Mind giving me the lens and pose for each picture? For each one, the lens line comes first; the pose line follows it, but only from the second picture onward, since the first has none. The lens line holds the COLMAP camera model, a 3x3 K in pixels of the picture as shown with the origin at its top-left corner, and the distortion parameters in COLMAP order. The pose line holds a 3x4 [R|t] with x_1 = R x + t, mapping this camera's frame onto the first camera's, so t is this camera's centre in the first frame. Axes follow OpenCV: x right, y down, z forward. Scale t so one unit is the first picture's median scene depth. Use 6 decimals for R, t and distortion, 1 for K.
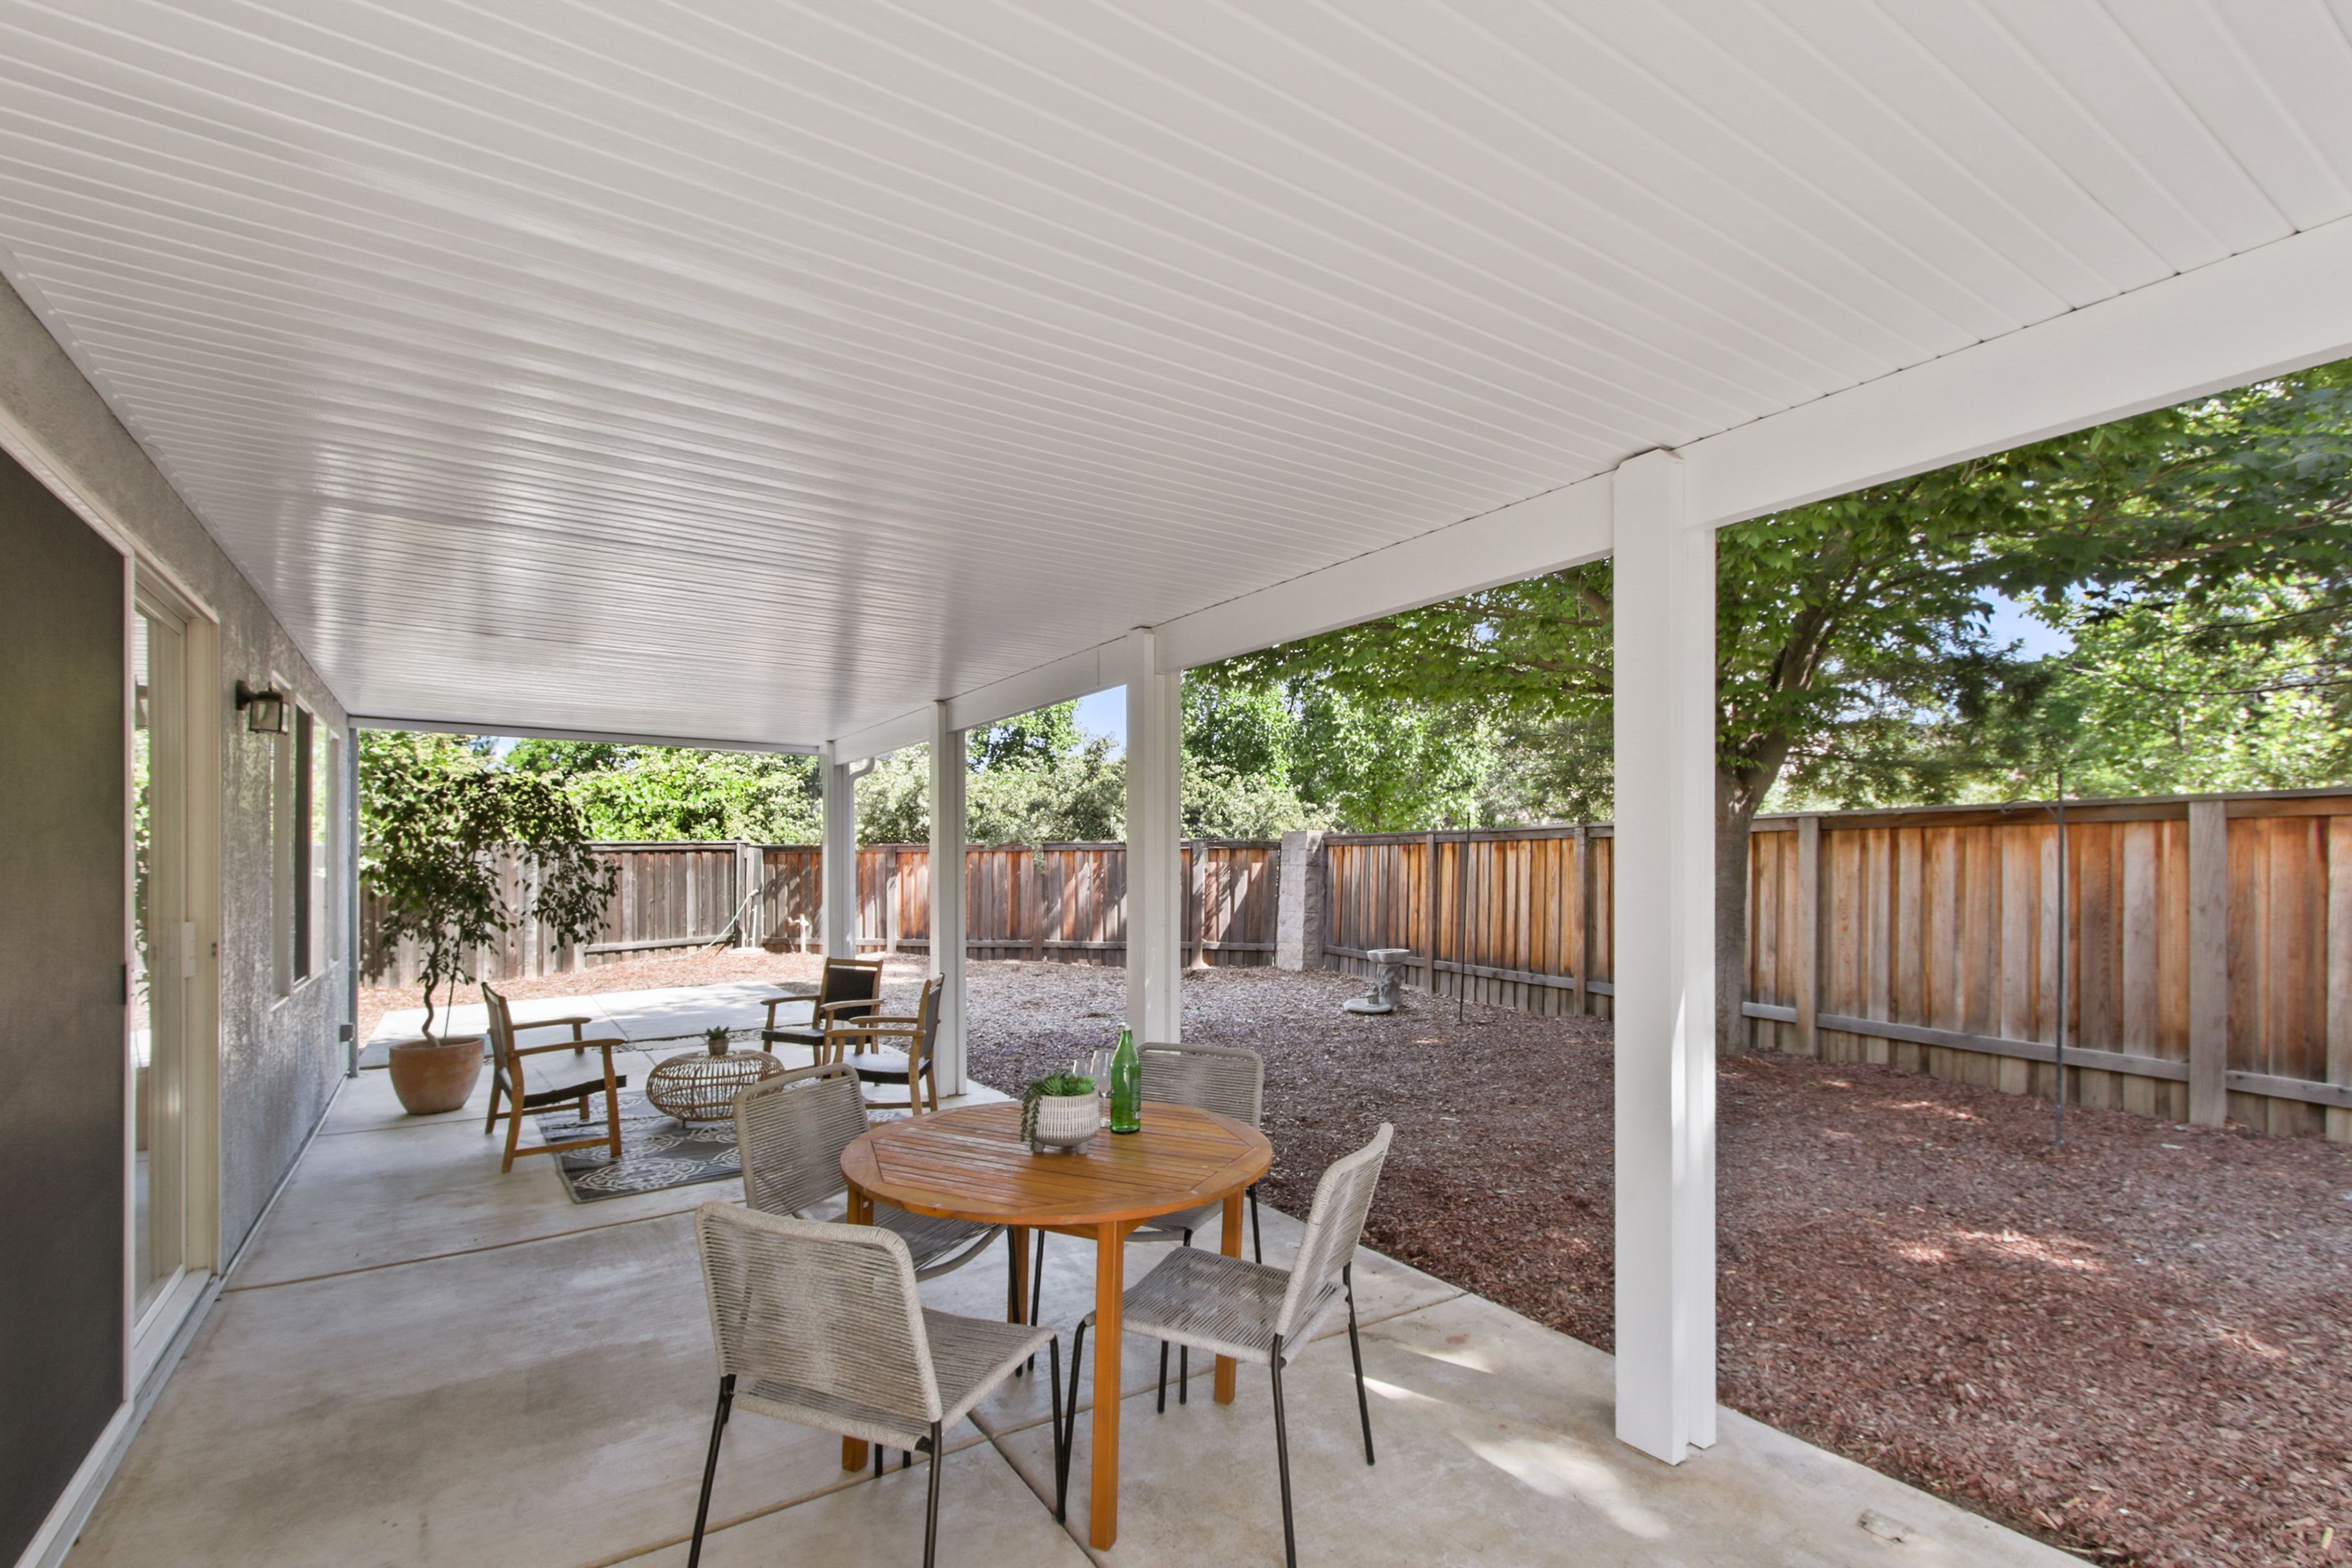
lens RADIAL K [[1106.8, 0, 1175.5], [0, 1106.8, 830.5], [0, 0, 1]] dist [0.003754, 0.000314]
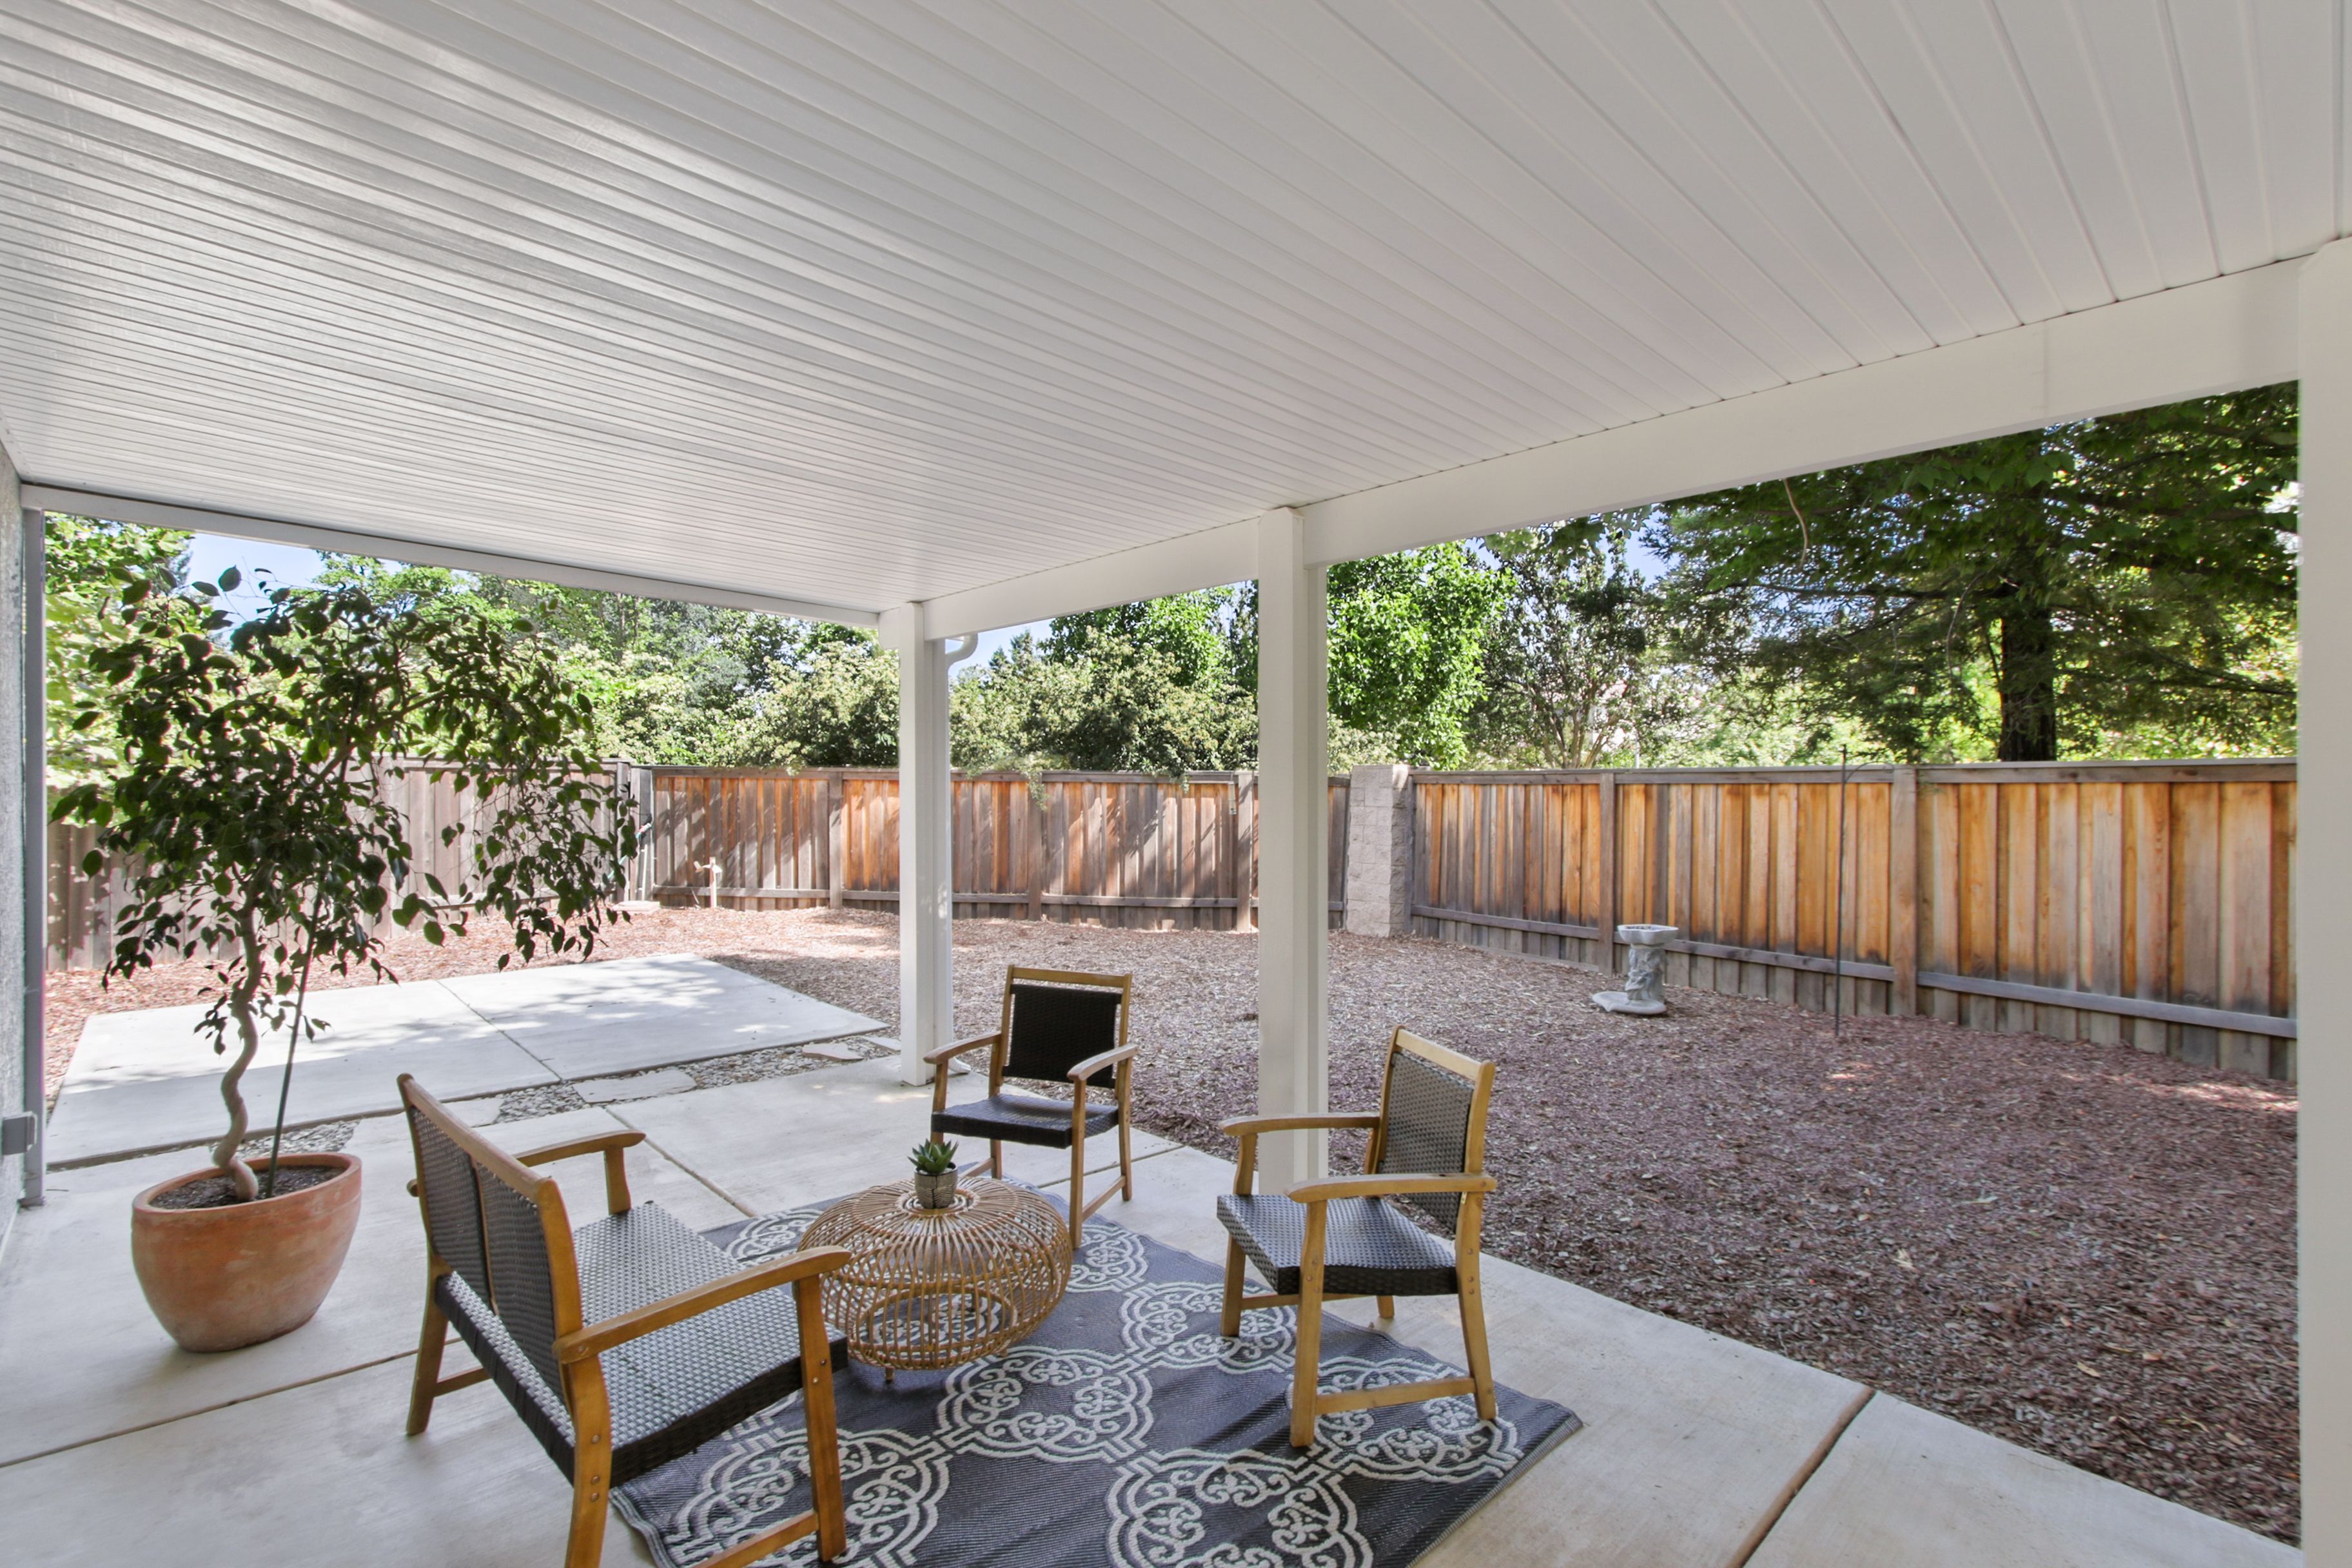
lens RADIAL K [[1106.8, 0, 1185.5], [0, 1106.8, 791.1], [0, 0, 1]] dist [0.003754, 0.000314]
pose [[0.985630, 0.021448, 0.167554, -0.200724], [-0.025524, 0.999427, 0.022209, 0.006699], [-0.166982, -0.026166, 0.985613, 0.268061]]
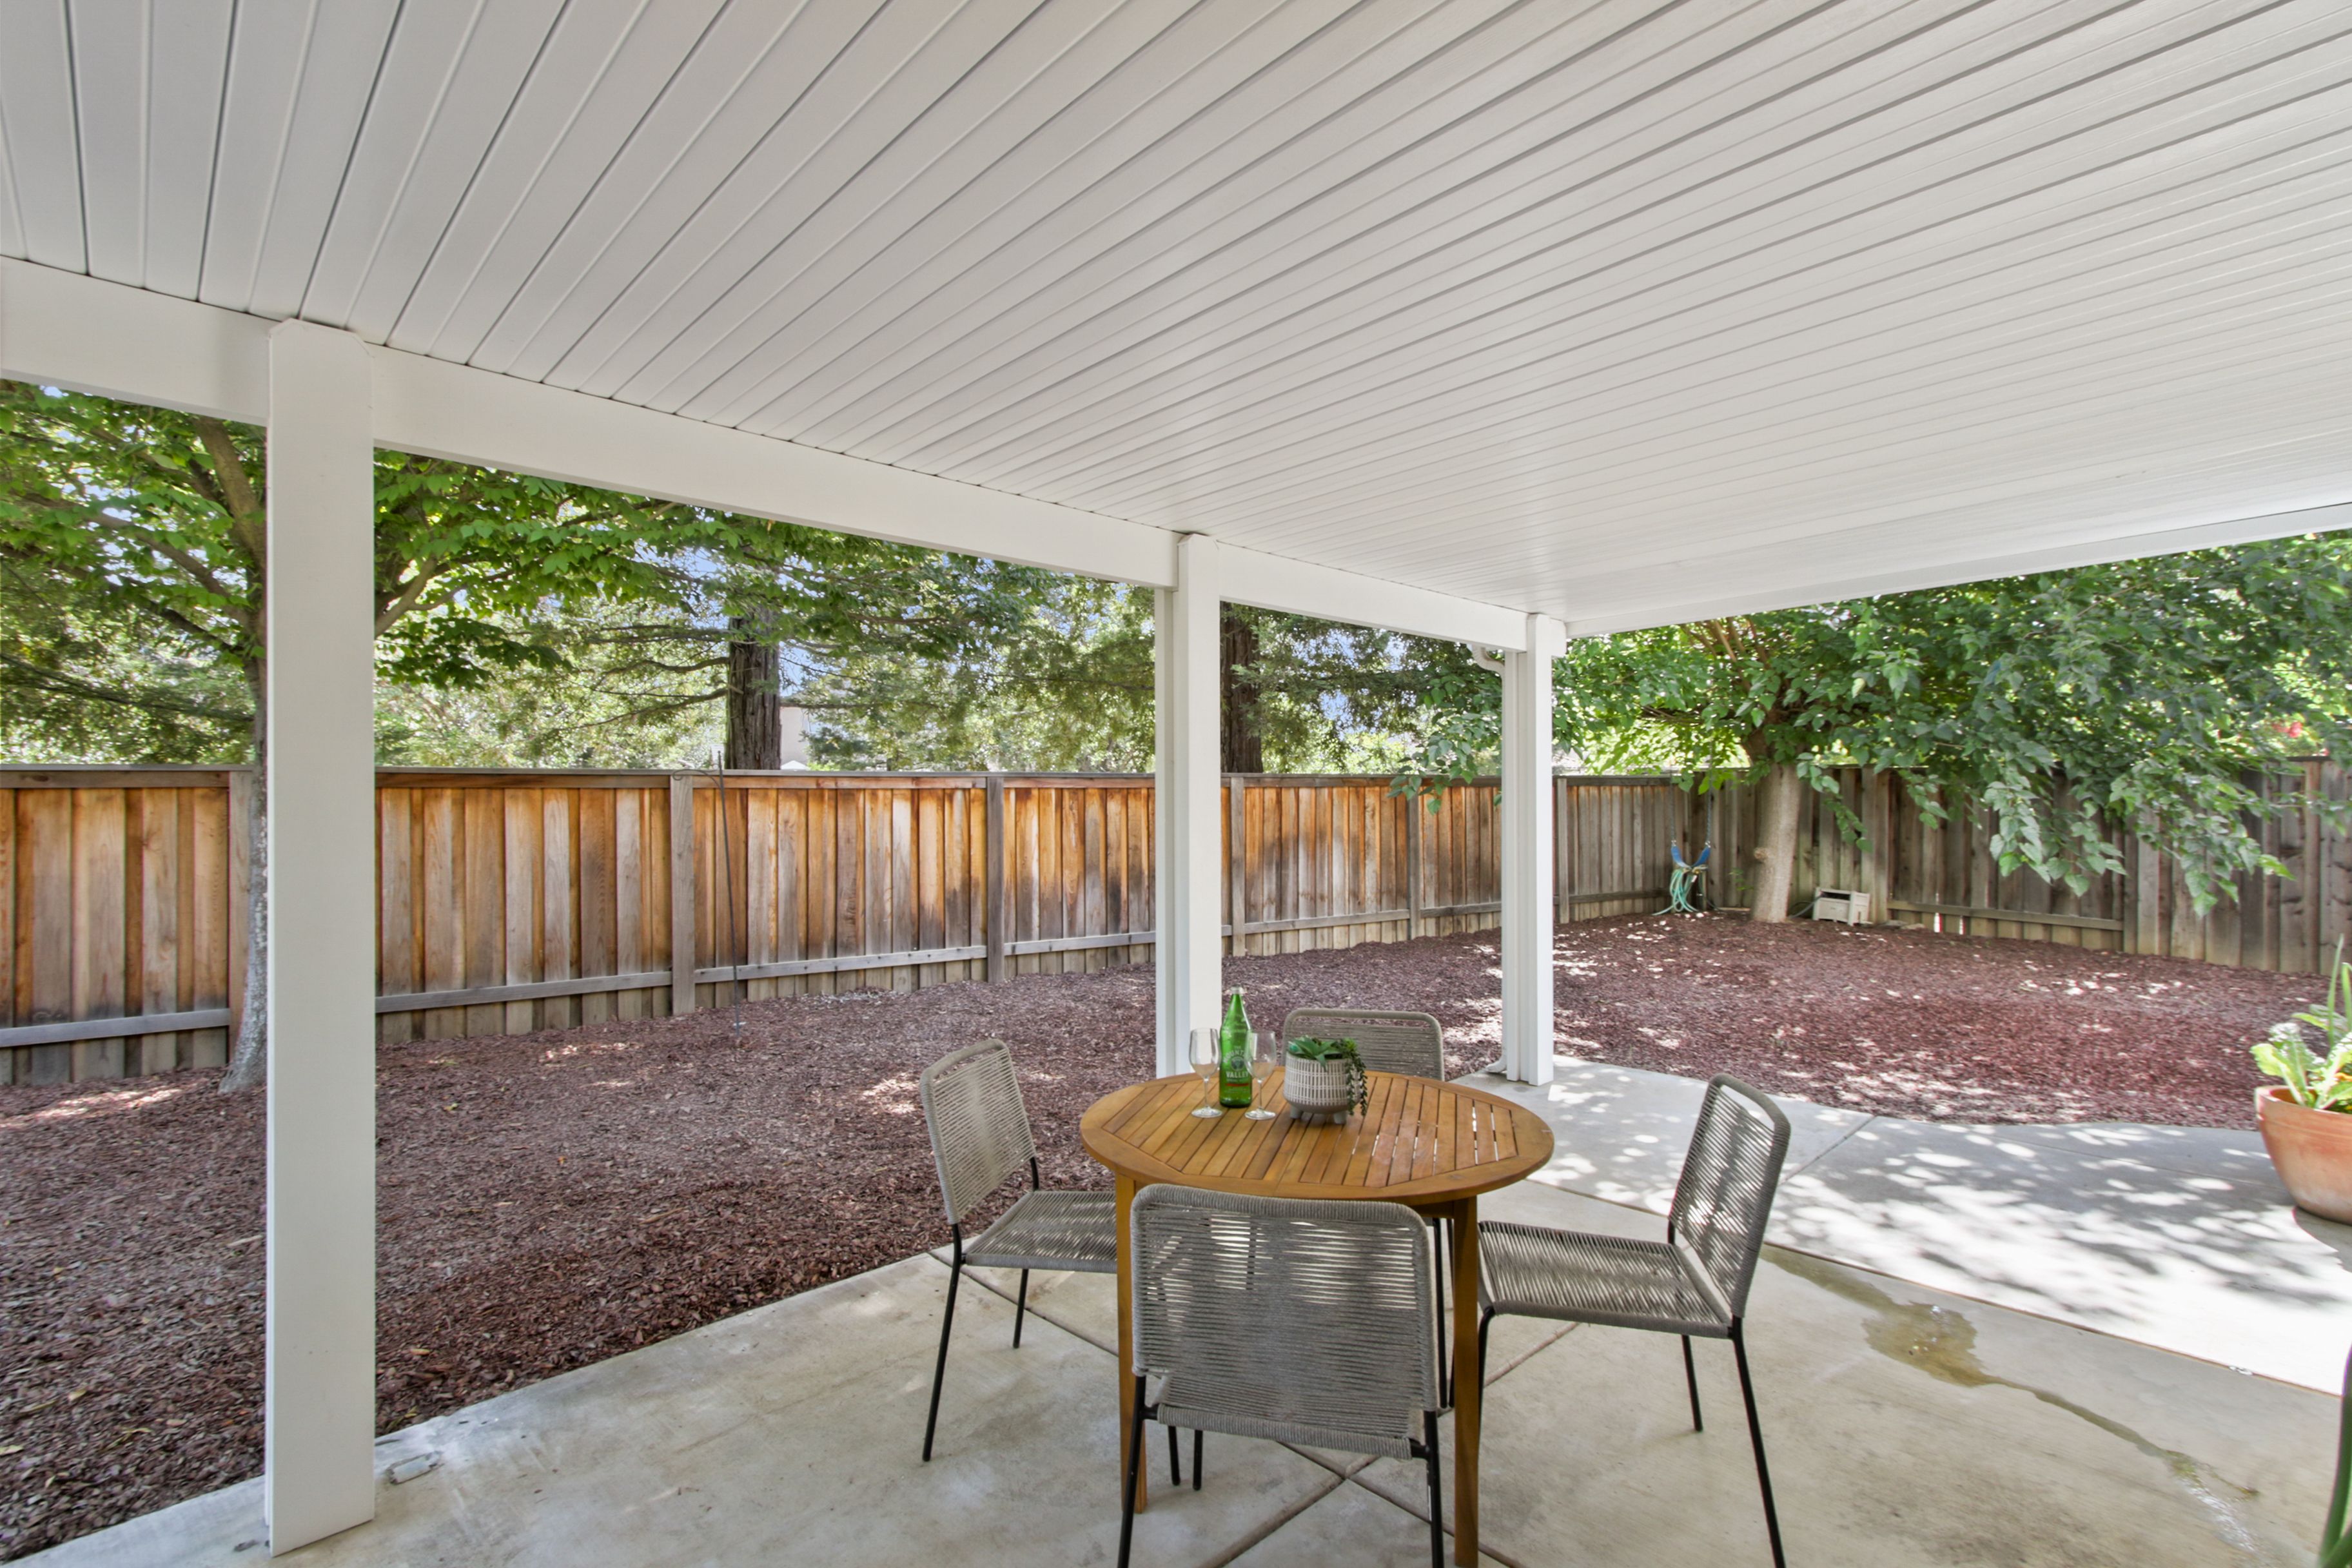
lens RADIAL K [[1106.8, 0, 1178.5], [0, 1106.8, 801.2], [0, 0, 1]] dist [0.003754, 0.000314]
pose [[-0.208749, 0.013475, 0.977876, -0.232816], [-0.015028, 0.999743, -0.016985, 0.008358], [-0.977854, -0.018241, -0.208493, 0.306746]]
